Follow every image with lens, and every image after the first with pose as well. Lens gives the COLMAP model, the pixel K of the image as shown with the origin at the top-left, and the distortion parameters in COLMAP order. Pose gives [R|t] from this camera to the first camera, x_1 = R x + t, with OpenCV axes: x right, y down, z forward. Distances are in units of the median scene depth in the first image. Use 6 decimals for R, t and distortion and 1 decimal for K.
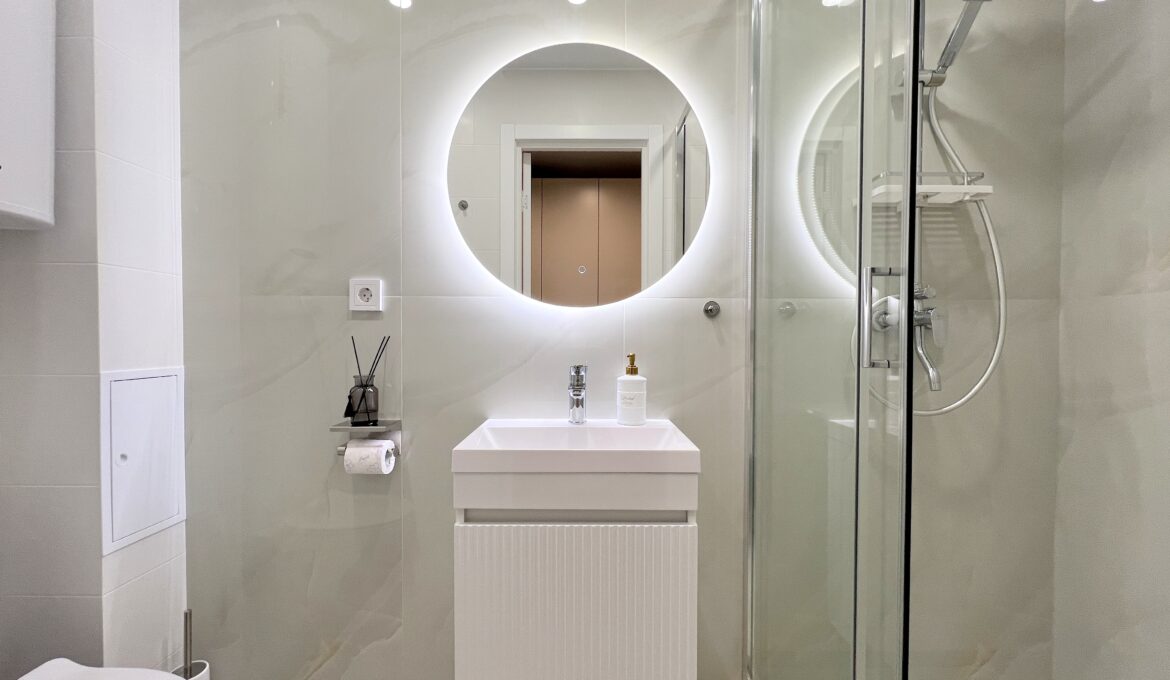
lens RADIAL K [[467.7, 0, 585.1], [0, 467.7, 344.7], [0, 0, 1]] dist [-0.002634, 0.000060]
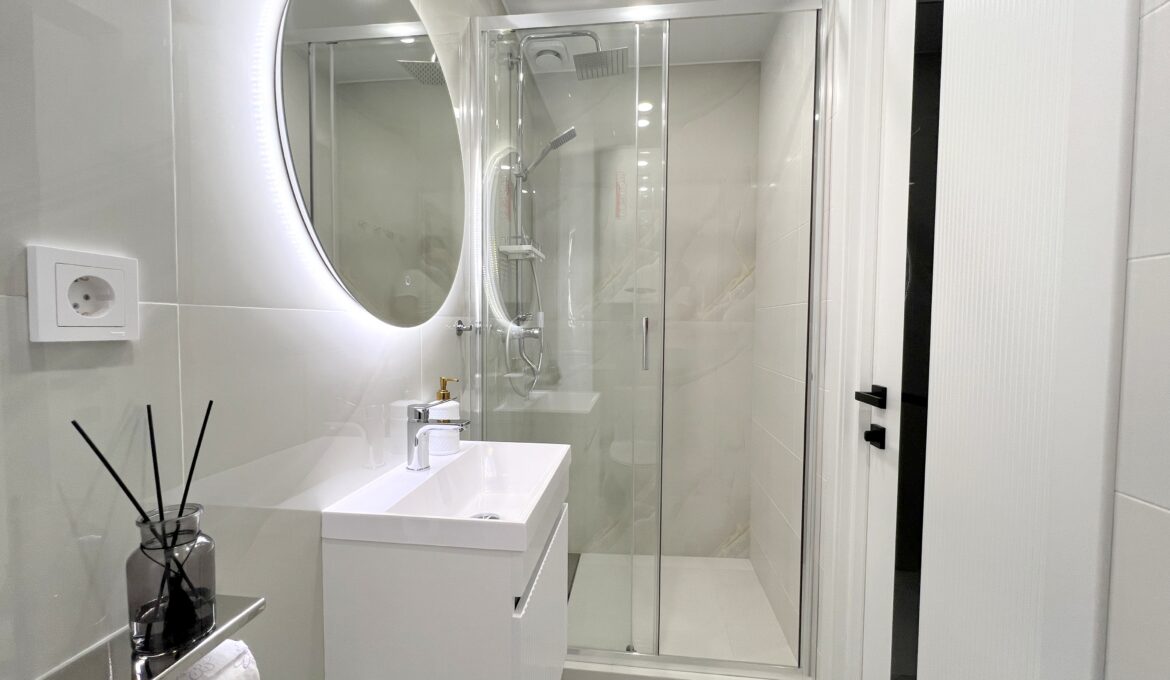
lens RADIAL K [[467.7, 0, 585.1], [0, 467.7, 344.7], [0, 0, 1]] dist [-0.002634, 0.000060]
pose [[0.120619, -0.042322, 0.991796, -0.778401], [0.006978, 0.999102, 0.041785, -0.083151], [-0.992674, 0.001881, 0.120806, 0.595064]]
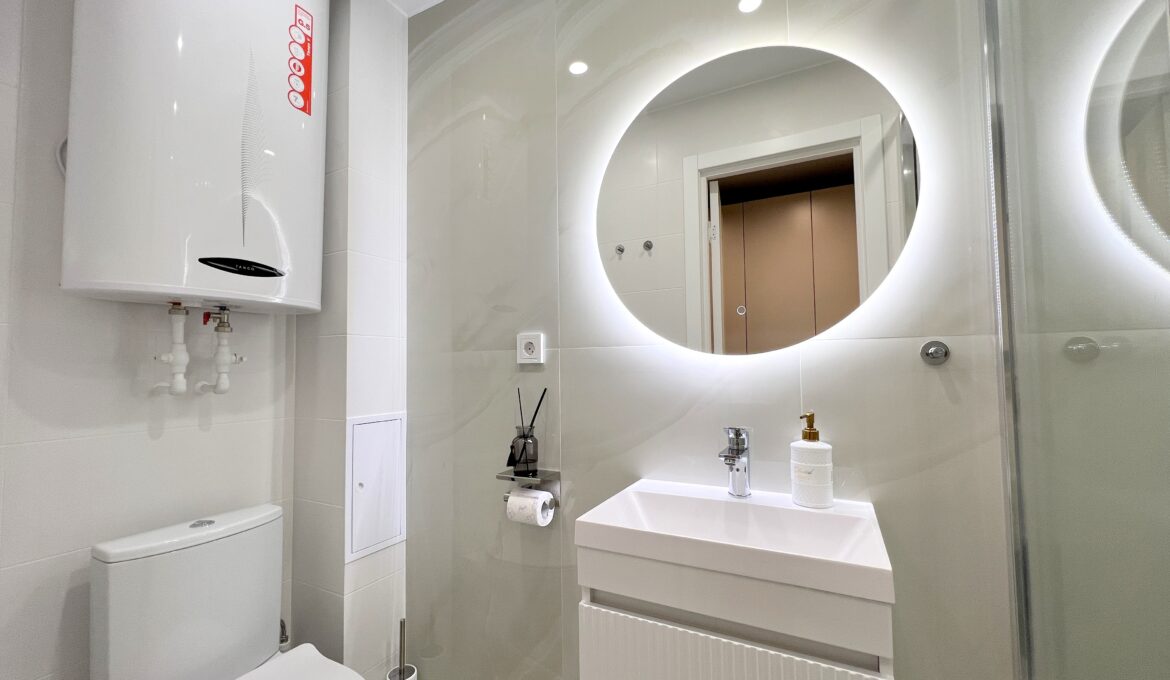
lens RADIAL K [[467.7, 0, 585.1], [0, 467.7, 344.7], [0, 0, 1]] dist [-0.002634, 0.000060]
pose [[0.886147, -0.035803, -0.462019, 0.130608], [0.008080, 0.998053, -0.061845, -0.049302], [0.463334, 0.051071, 0.884711, 0.124715]]
